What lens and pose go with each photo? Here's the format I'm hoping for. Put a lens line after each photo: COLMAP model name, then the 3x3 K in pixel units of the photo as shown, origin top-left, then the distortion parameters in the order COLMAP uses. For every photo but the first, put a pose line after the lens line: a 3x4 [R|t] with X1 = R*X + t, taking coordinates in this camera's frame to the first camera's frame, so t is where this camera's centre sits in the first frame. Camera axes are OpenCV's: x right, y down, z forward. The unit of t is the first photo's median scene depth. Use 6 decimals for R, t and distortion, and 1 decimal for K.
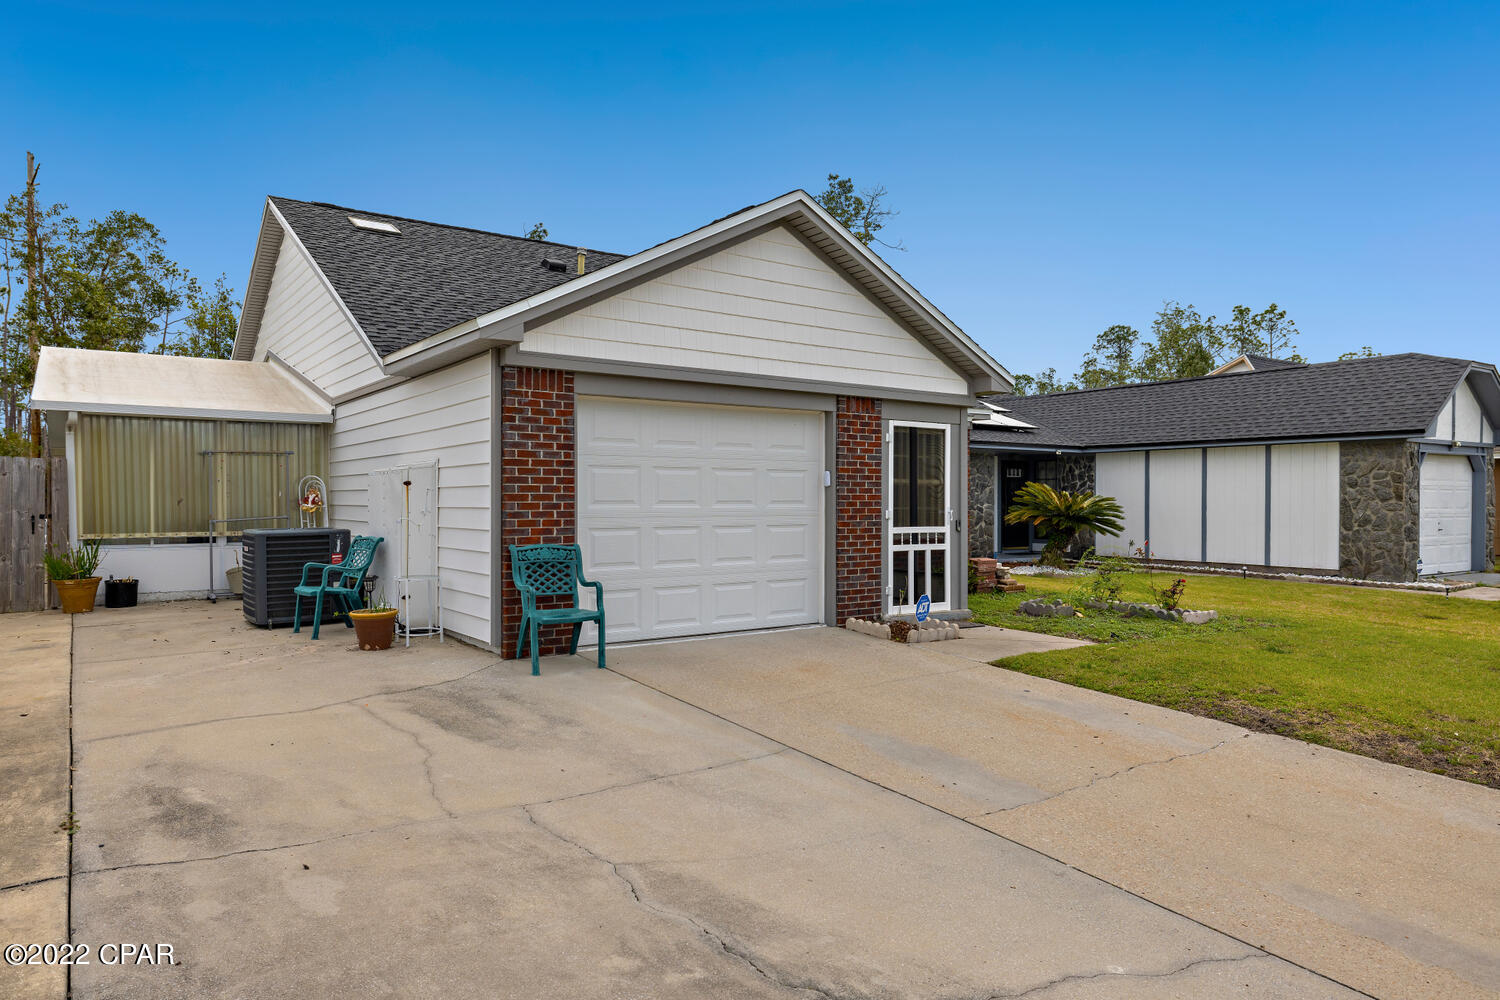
lens RADIAL K [[956.8, 0, 750.4], [0, 956.8, 500.7], [0, 0, 1]] dist [-0.004533, -0.000629]
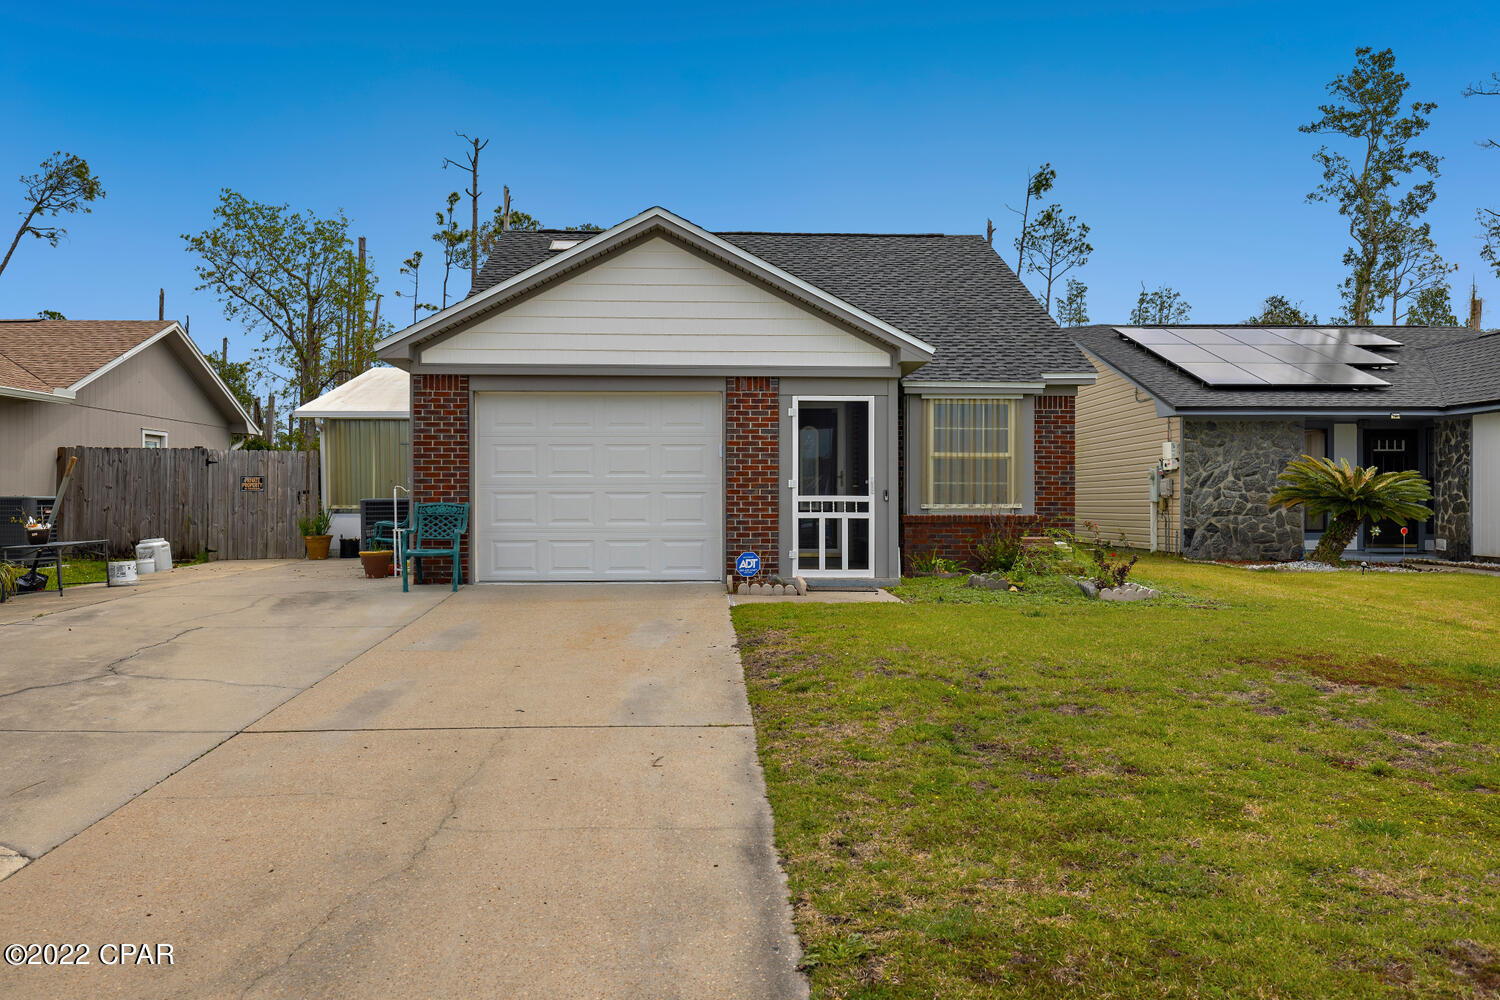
lens RADIAL K [[1217.7, 0, 751.1], [0, 1217.7, 501.1], [0, 0, 1]] dist [0.003883, 0.008104]
pose [[0.837104, -0.002779, -0.547037, 0.848382], [0.001484, 0.999995, -0.002809, 0.037386], [0.547042, 0.001540, 0.837104, -0.169455]]
